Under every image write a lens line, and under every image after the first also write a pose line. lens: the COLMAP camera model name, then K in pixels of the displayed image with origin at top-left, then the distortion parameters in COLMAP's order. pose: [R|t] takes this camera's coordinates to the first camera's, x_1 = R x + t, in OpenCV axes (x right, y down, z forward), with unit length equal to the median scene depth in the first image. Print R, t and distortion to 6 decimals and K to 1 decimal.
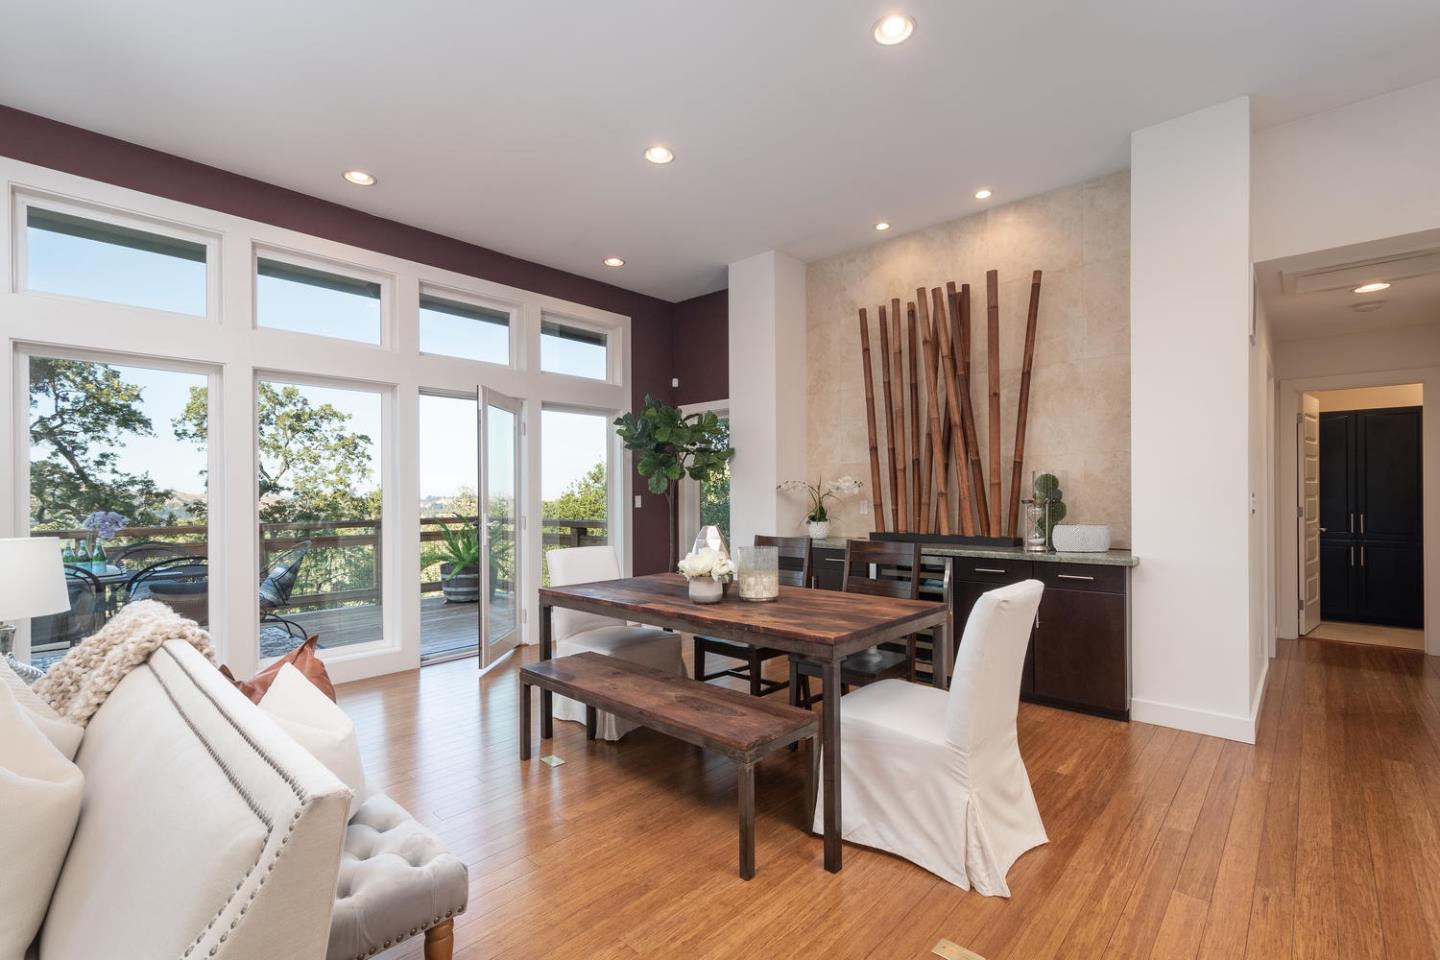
lens RADIAL K [[634.3, 0, 724.8], [0, 634.3, 496.1], [0, 0, 1]] dist [0.002434, -0.000233]
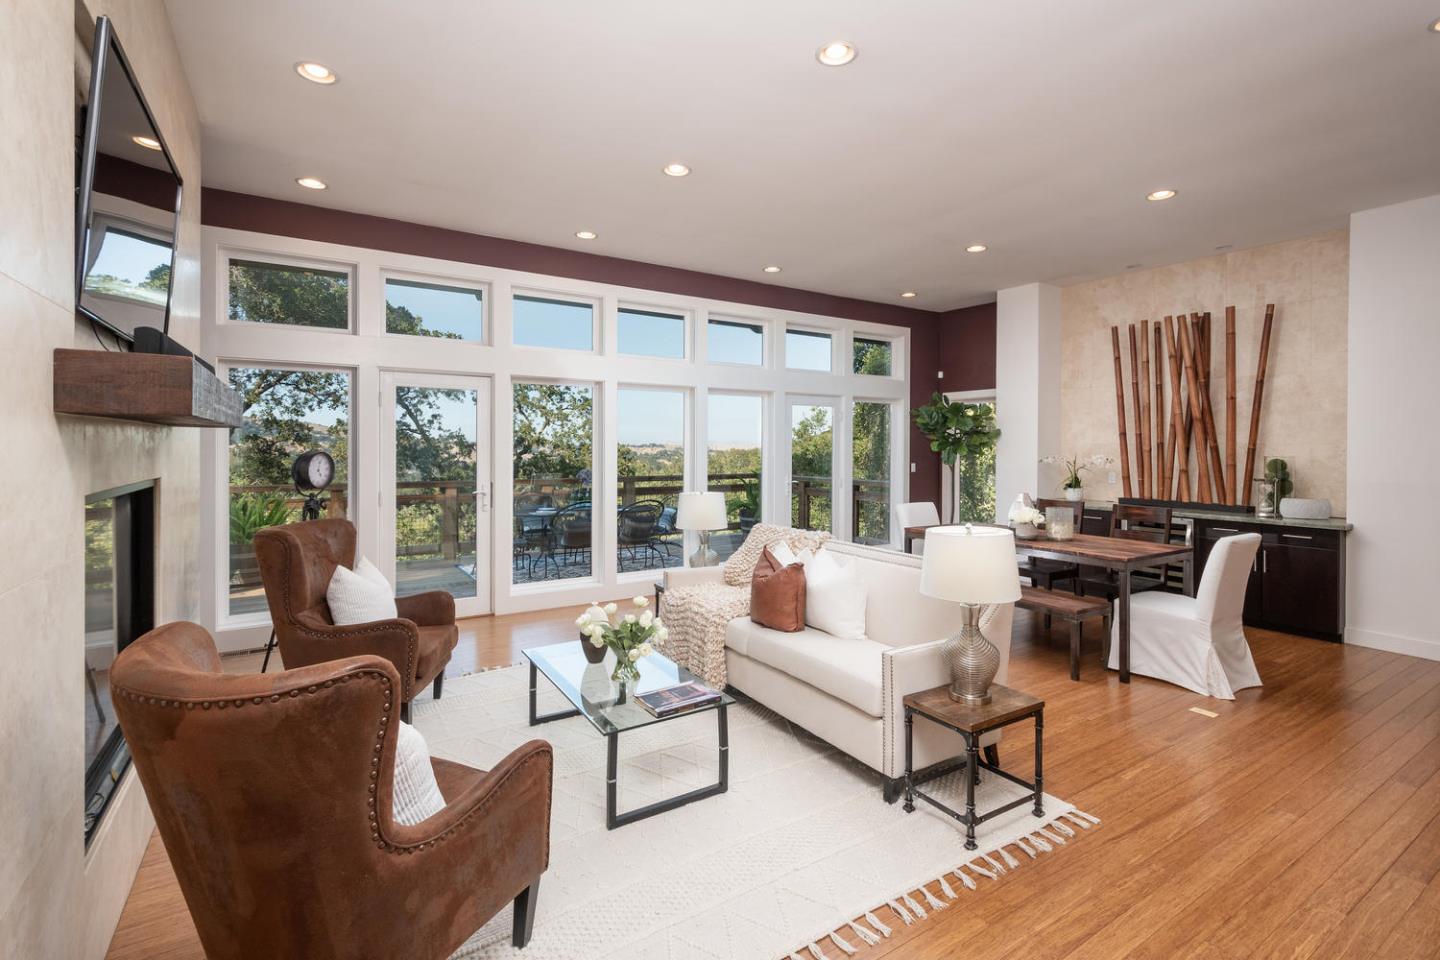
lens RADIAL K [[659.4, 0, 715.1], [0, 659.4, 448.3], [0, 0, 1]] dist [0.001714, -0.000169]
pose [[0.965361, 0.012483, -0.260618, -0.244821], [-0.011245, 0.999917, 0.006242, -0.048792], [0.260675, -0.003095, 0.965422, -0.587277]]
